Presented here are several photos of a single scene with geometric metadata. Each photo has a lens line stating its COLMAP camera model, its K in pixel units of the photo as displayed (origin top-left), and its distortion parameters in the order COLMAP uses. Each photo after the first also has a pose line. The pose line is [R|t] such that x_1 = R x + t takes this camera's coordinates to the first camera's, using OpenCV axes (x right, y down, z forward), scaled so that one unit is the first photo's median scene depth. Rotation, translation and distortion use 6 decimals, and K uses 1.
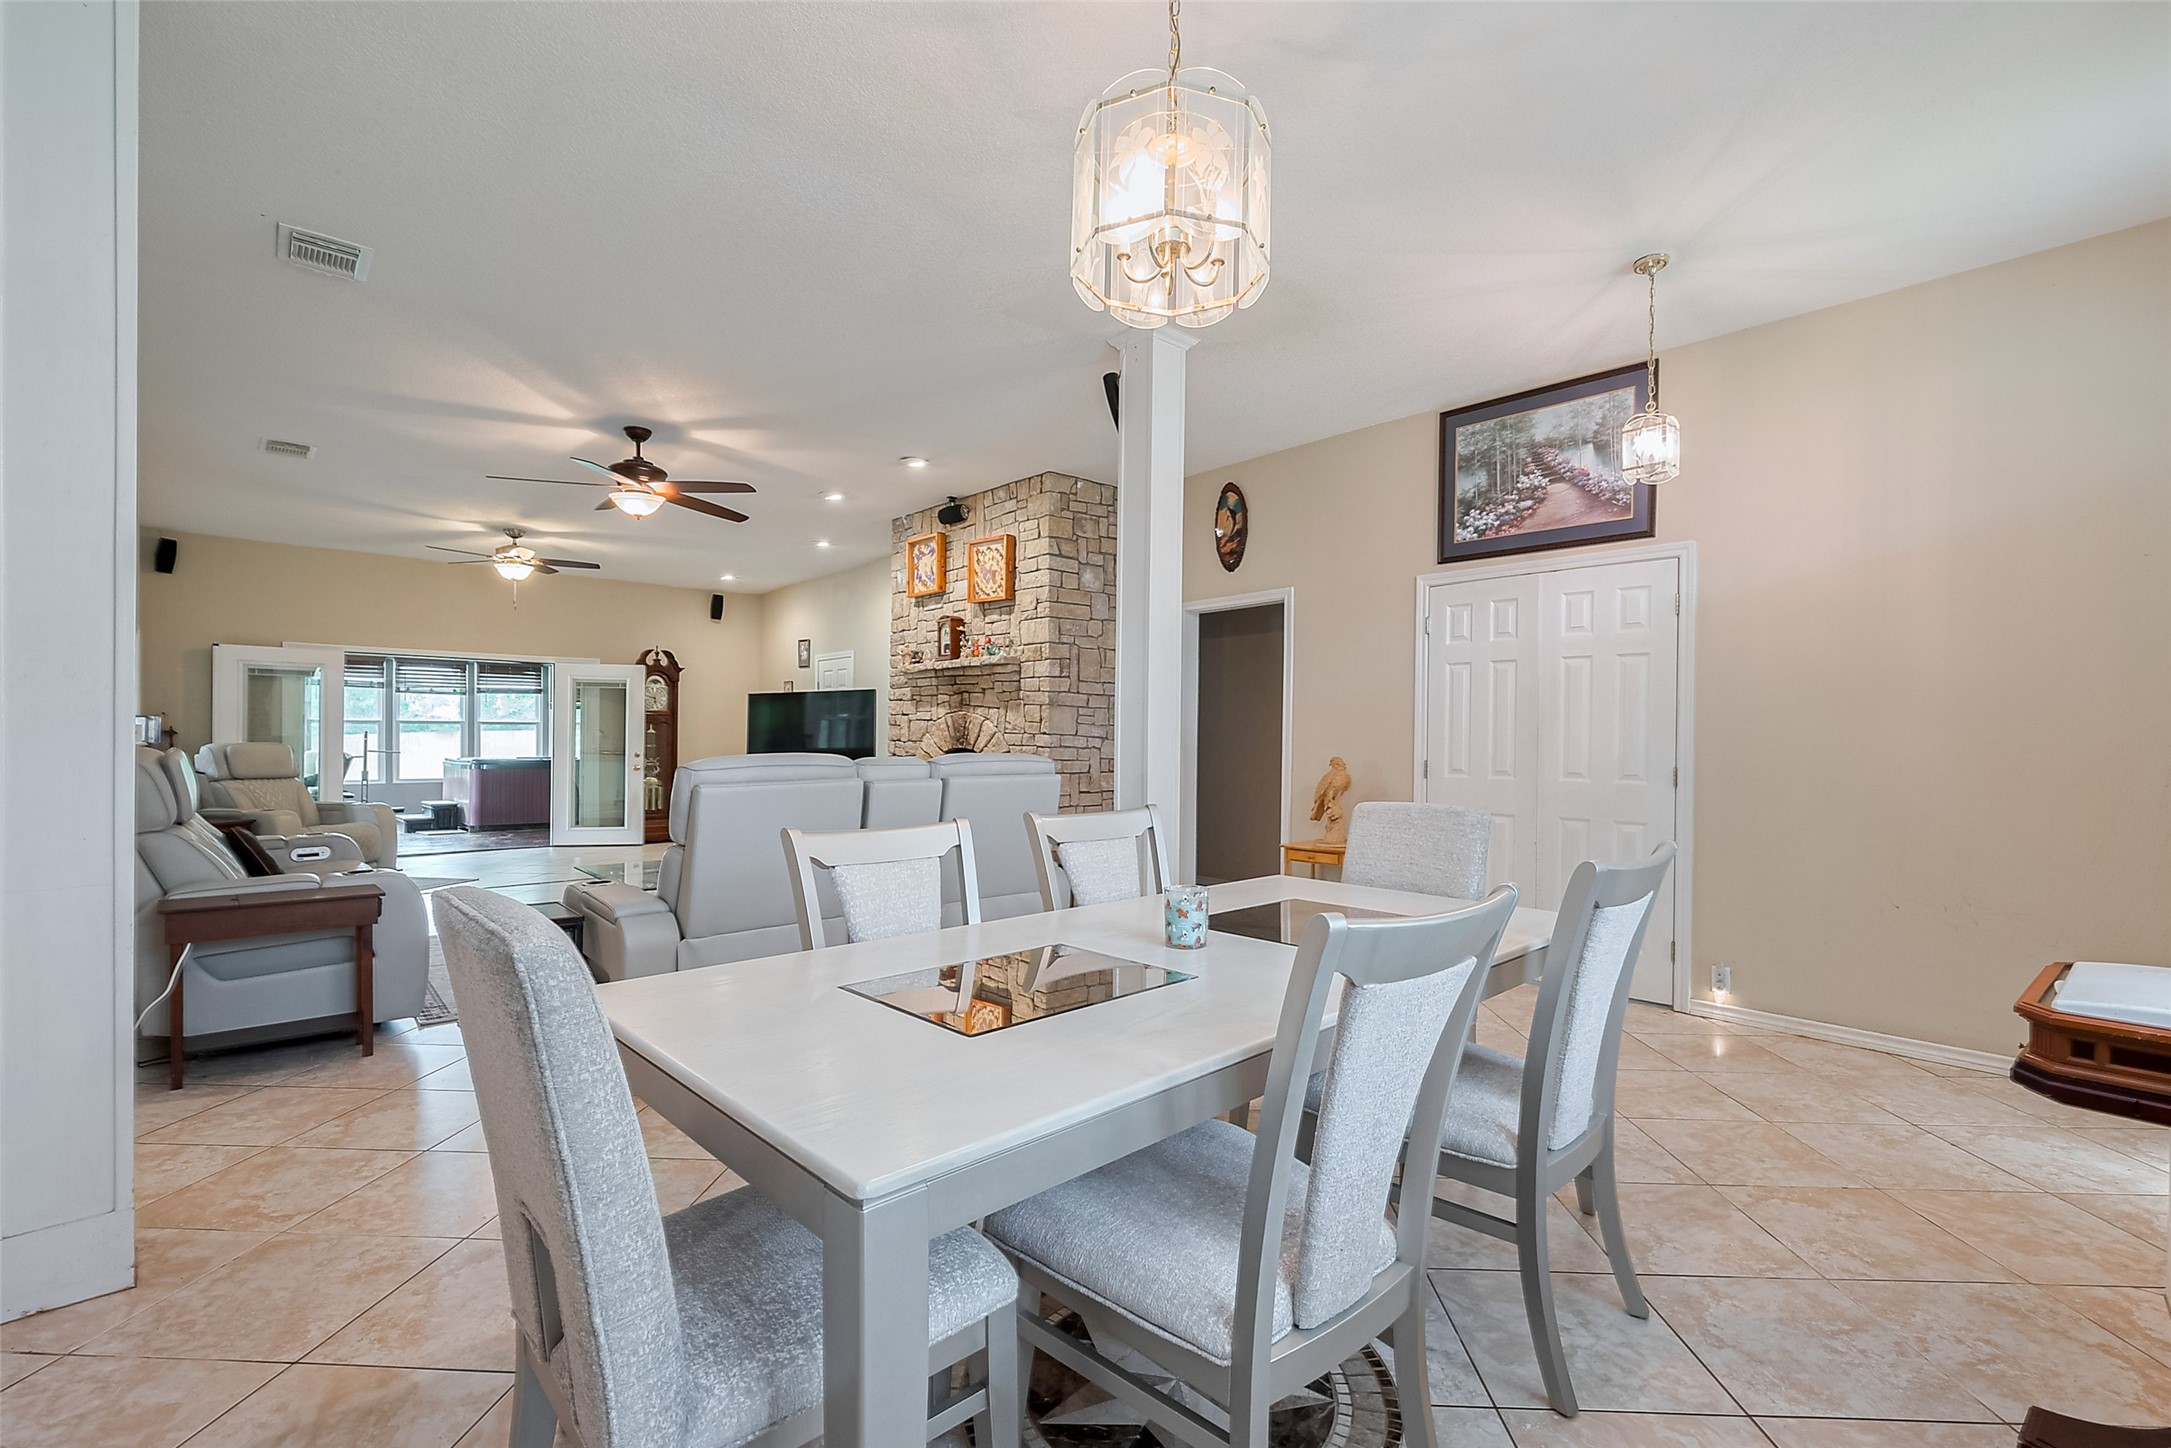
lens RADIAL K [[936.9, 0, 1092.0], [0, 936.9, 733.0], [0, 0, 1]] dist [-0.002046, -0.000260]
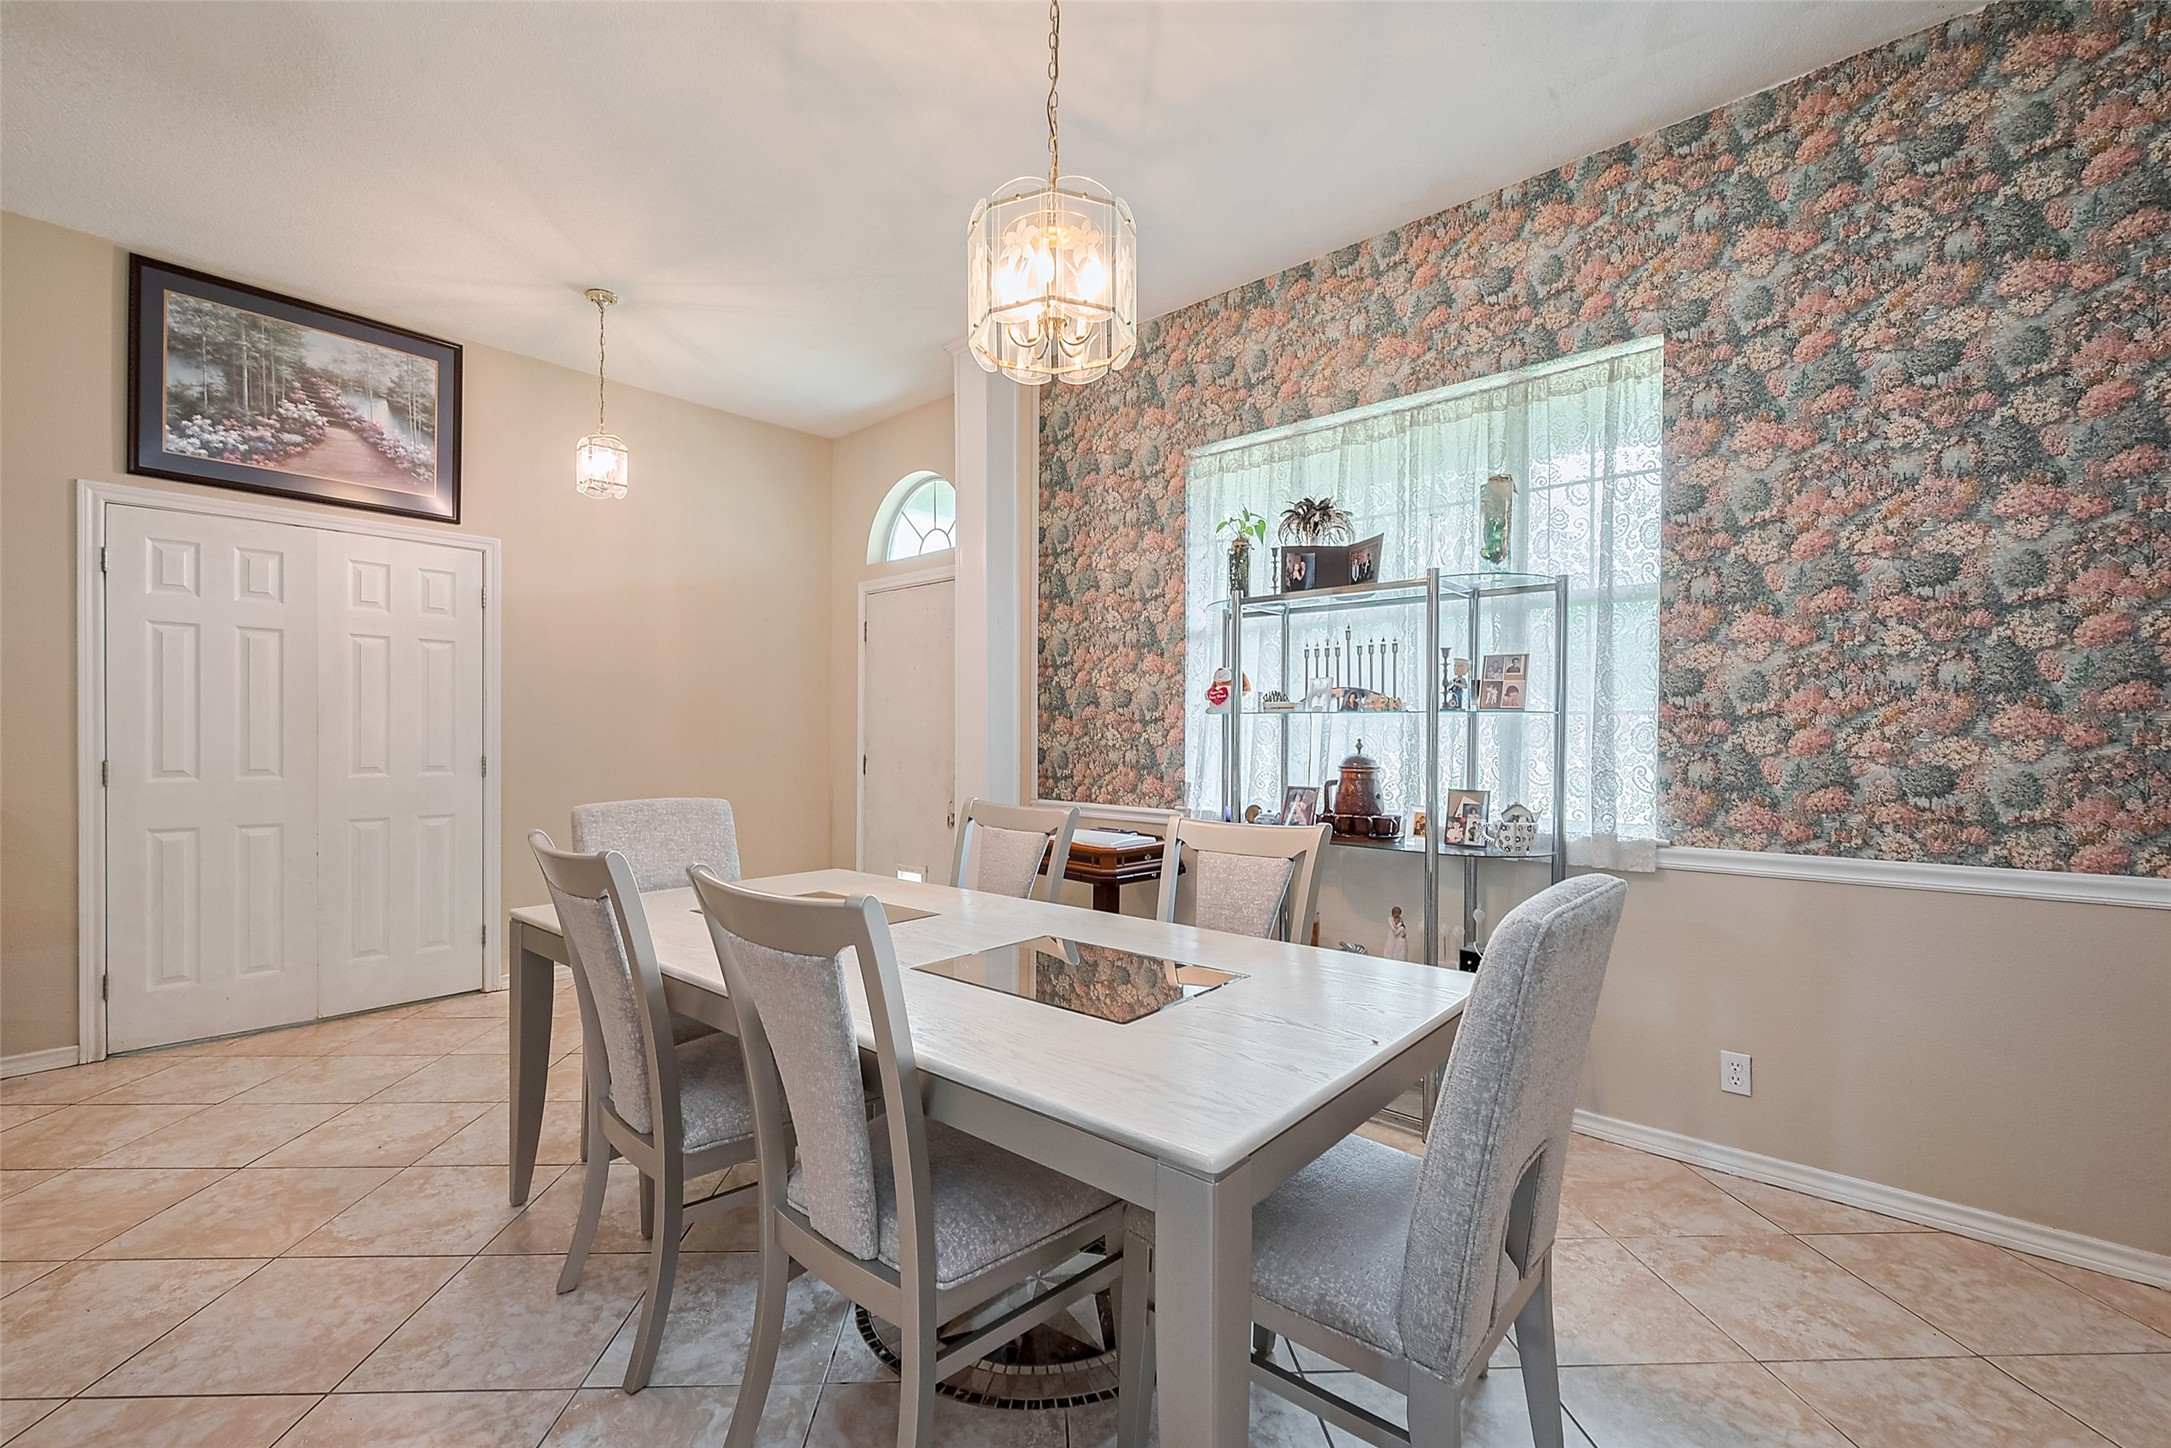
lens RADIAL K [[936.9, 0, 1085.9], [0, 936.9, 731.8], [0, 0, 1]] dist [-0.002046, -0.000260]
pose [[-0.098198, -0.007923, 0.995135, -0.388350], [-0.011571, 0.999910, 0.006819, -0.003809], [-0.995100, -0.010845, -0.098281, 0.373614]]
